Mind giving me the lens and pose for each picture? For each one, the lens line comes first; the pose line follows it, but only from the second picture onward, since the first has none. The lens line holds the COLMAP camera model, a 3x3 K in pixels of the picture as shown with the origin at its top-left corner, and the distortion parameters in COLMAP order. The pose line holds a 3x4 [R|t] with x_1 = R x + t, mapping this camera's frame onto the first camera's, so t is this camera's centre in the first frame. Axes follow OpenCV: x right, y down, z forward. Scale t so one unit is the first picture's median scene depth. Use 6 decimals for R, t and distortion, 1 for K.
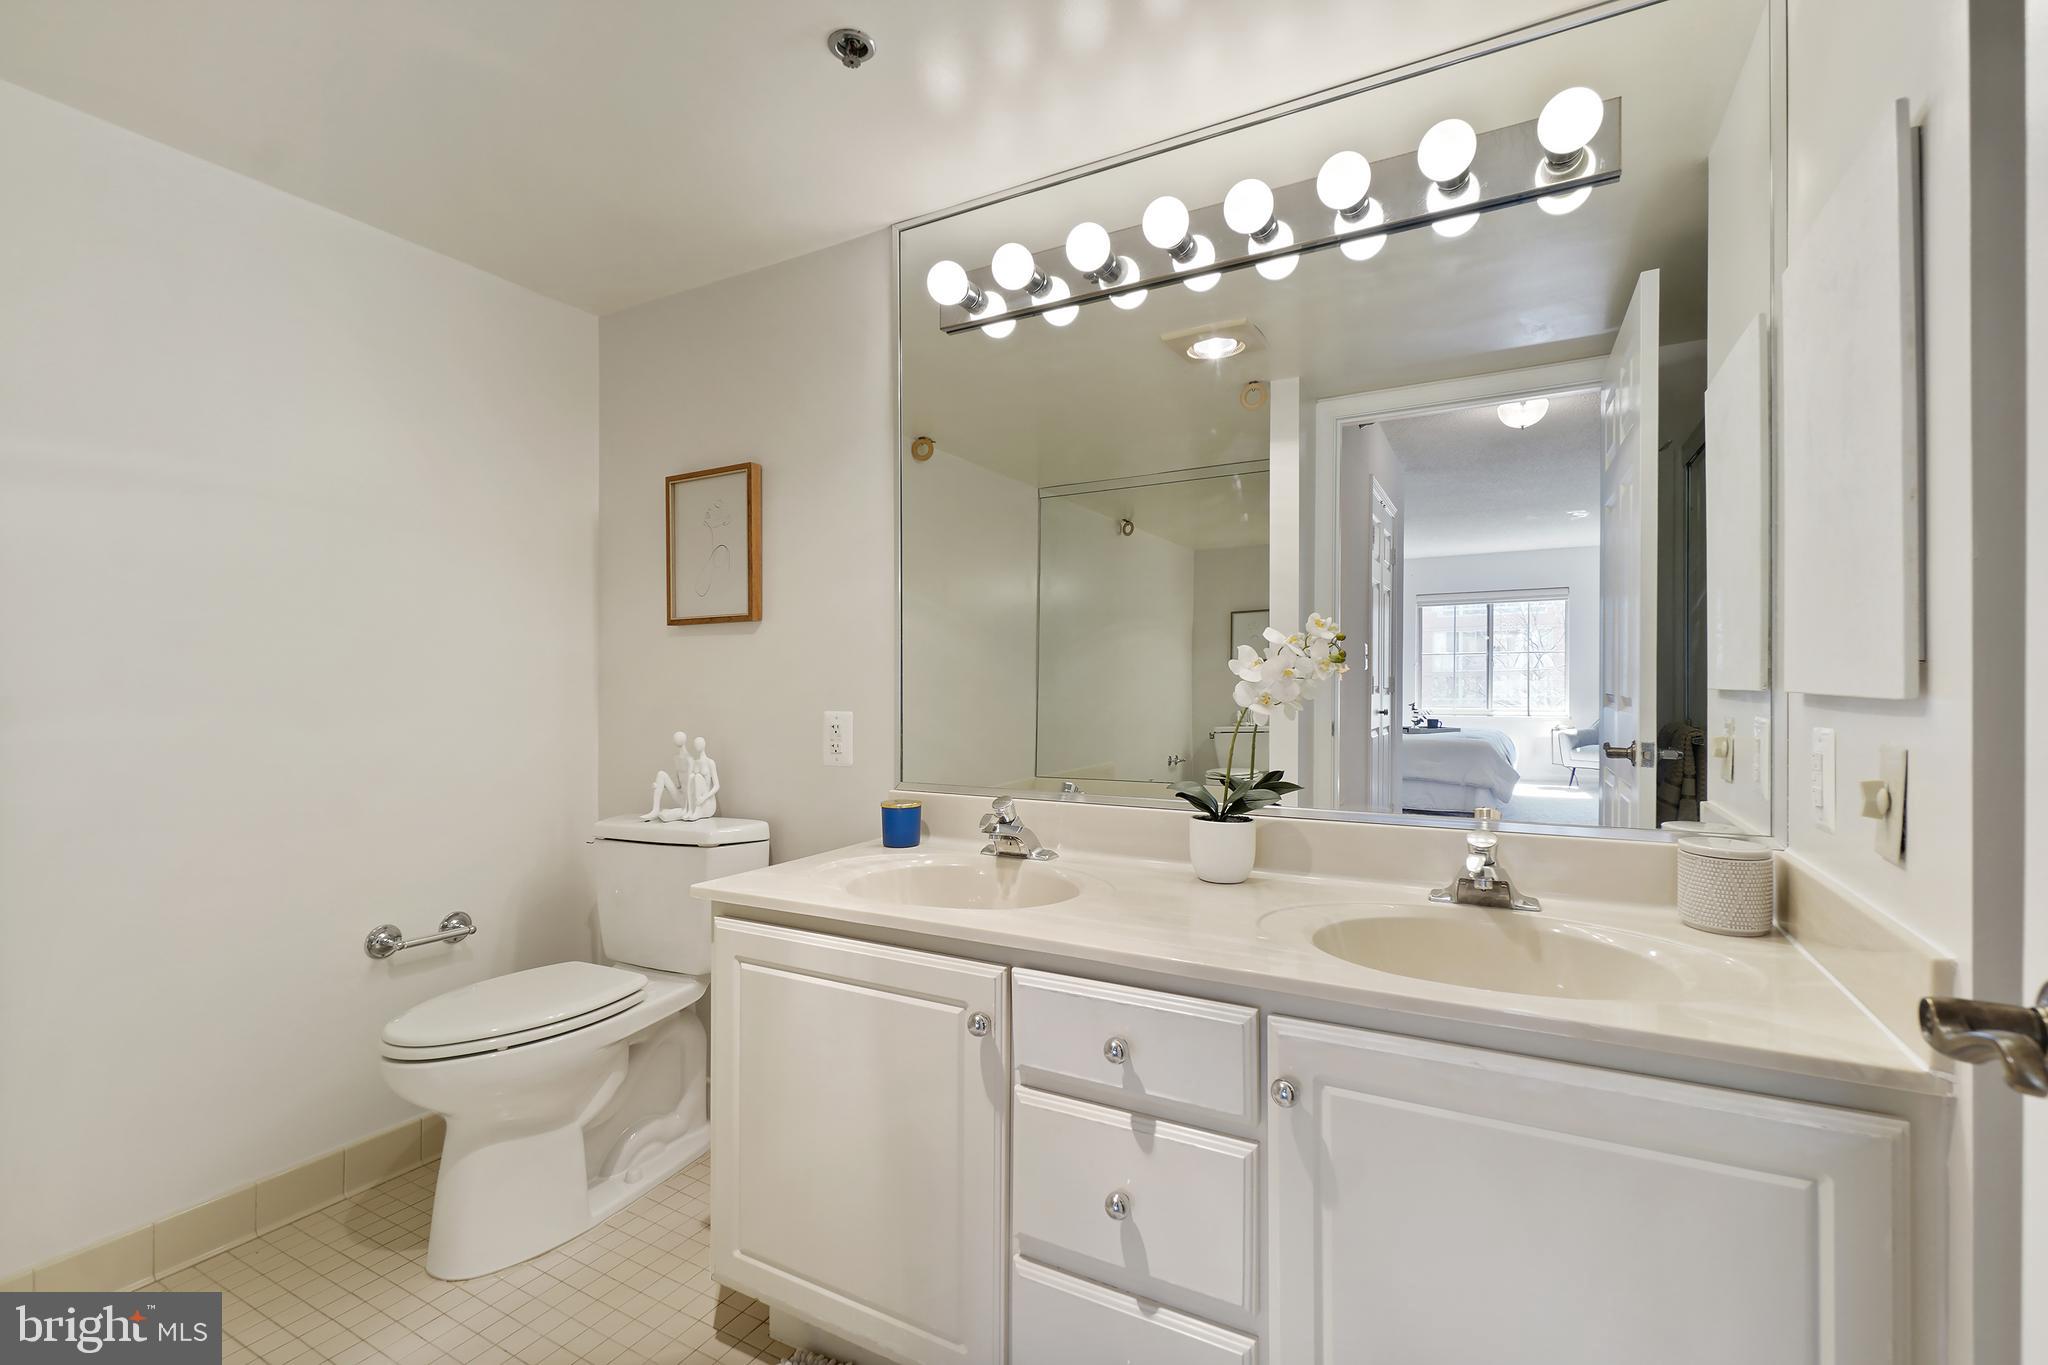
lens RADIAL K [[910.1, 0, 1022.1], [0, 910.1, 679.2], [0, 0, 1]] dist [-0.007860, -0.004542]
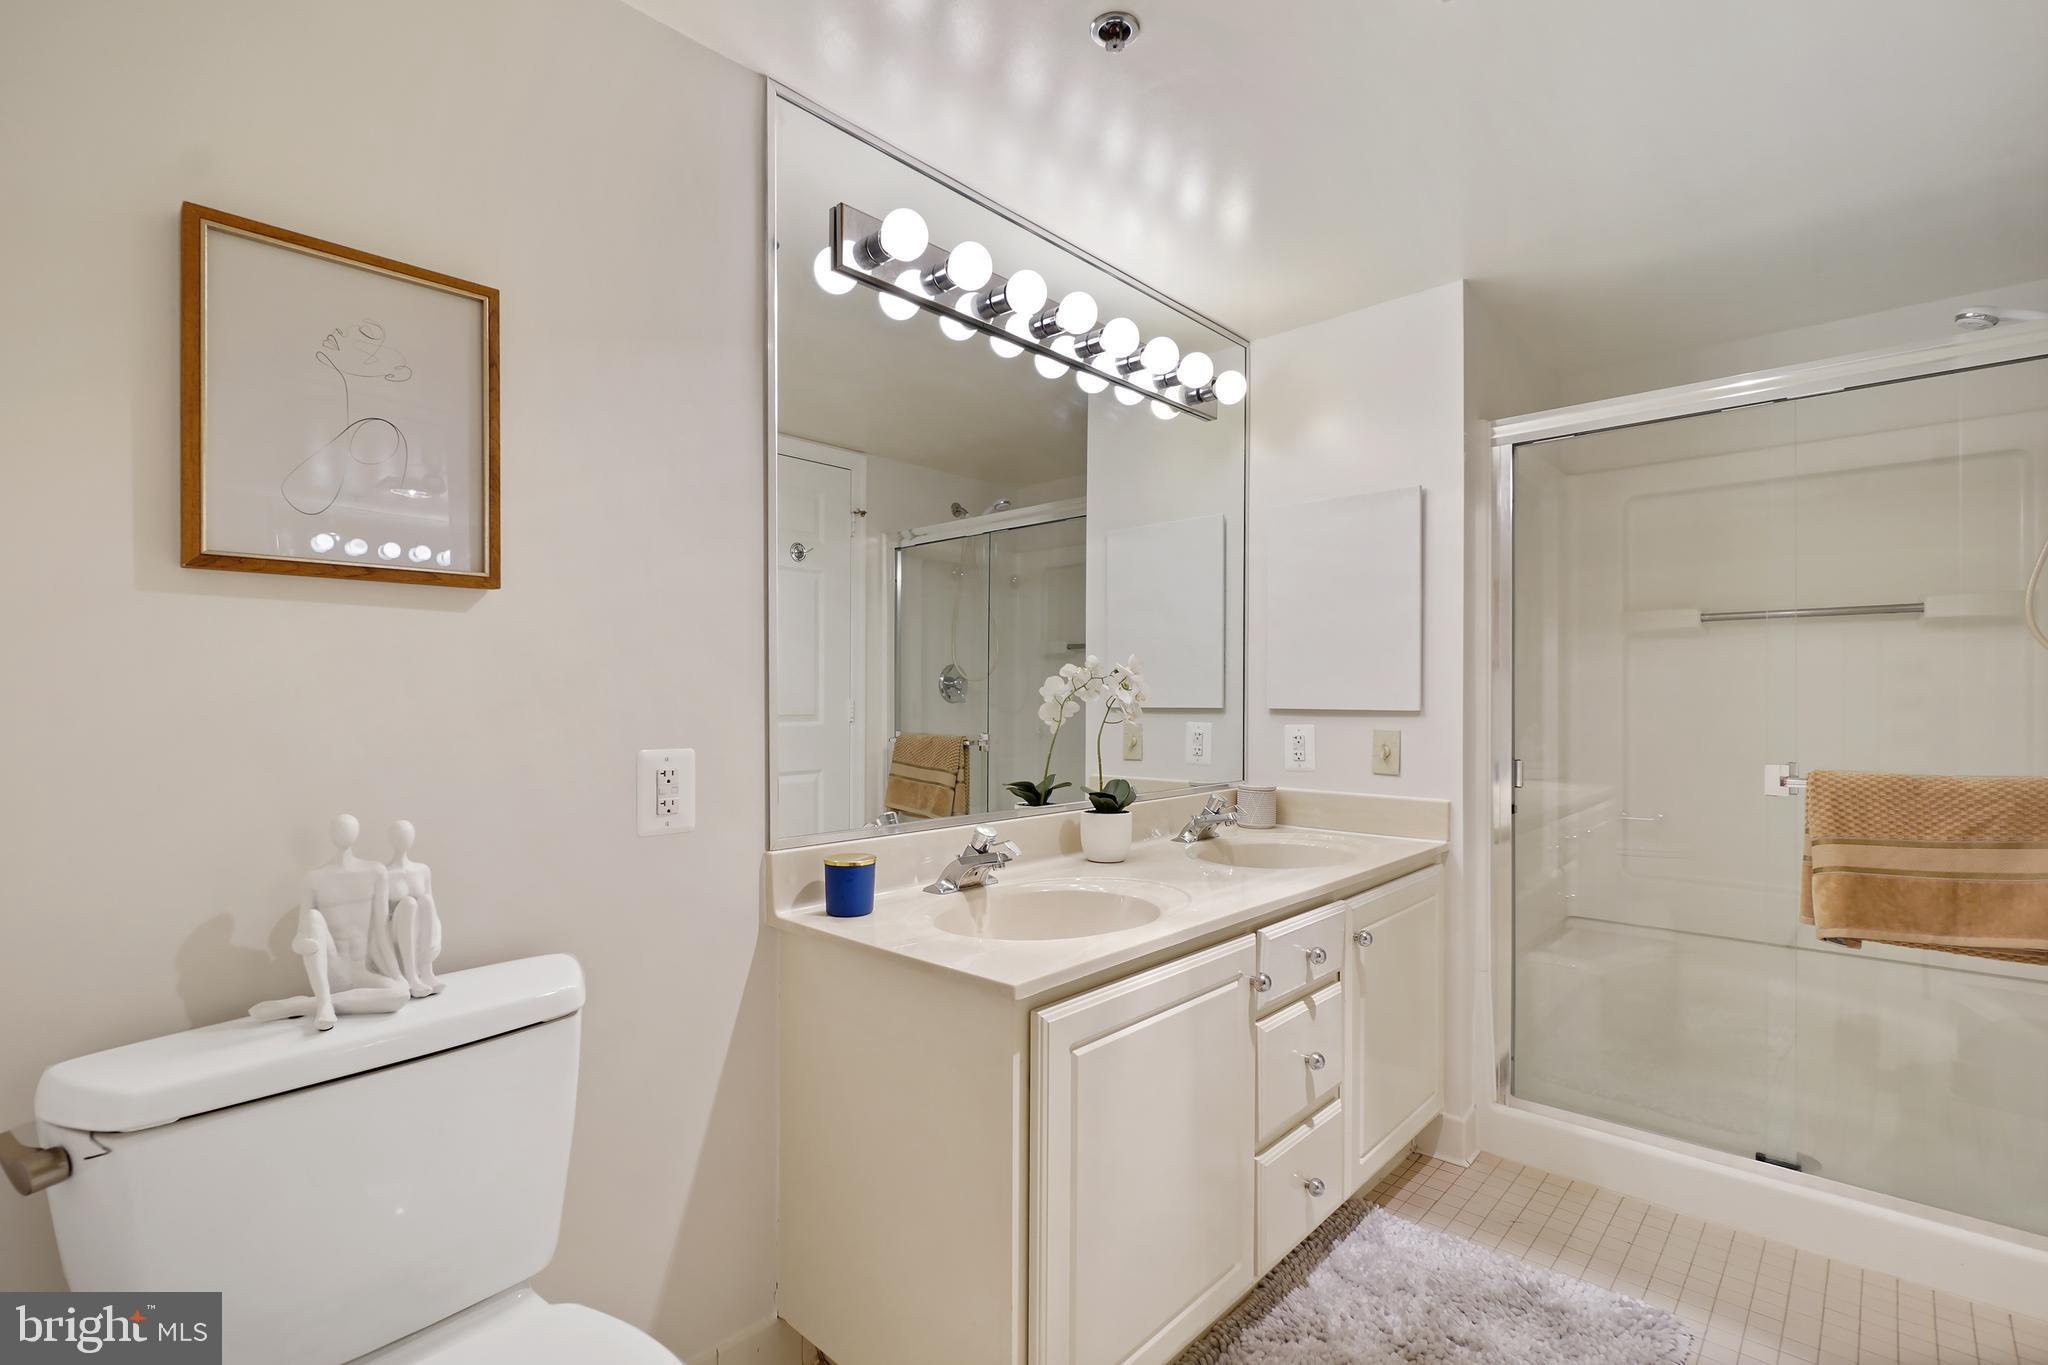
lens RADIAL K [[973.4, 0, 1025.9], [0, 973.4, 701.0], [0, 0, 1]] dist [-0.036140, 0.010843]
pose [[0.217738, -0.000101, 0.976007, -0.823540], [-0.004450, 0.999989, 0.001096, -0.000499], [-0.975997, -0.004582, 0.217735, 0.605983]]
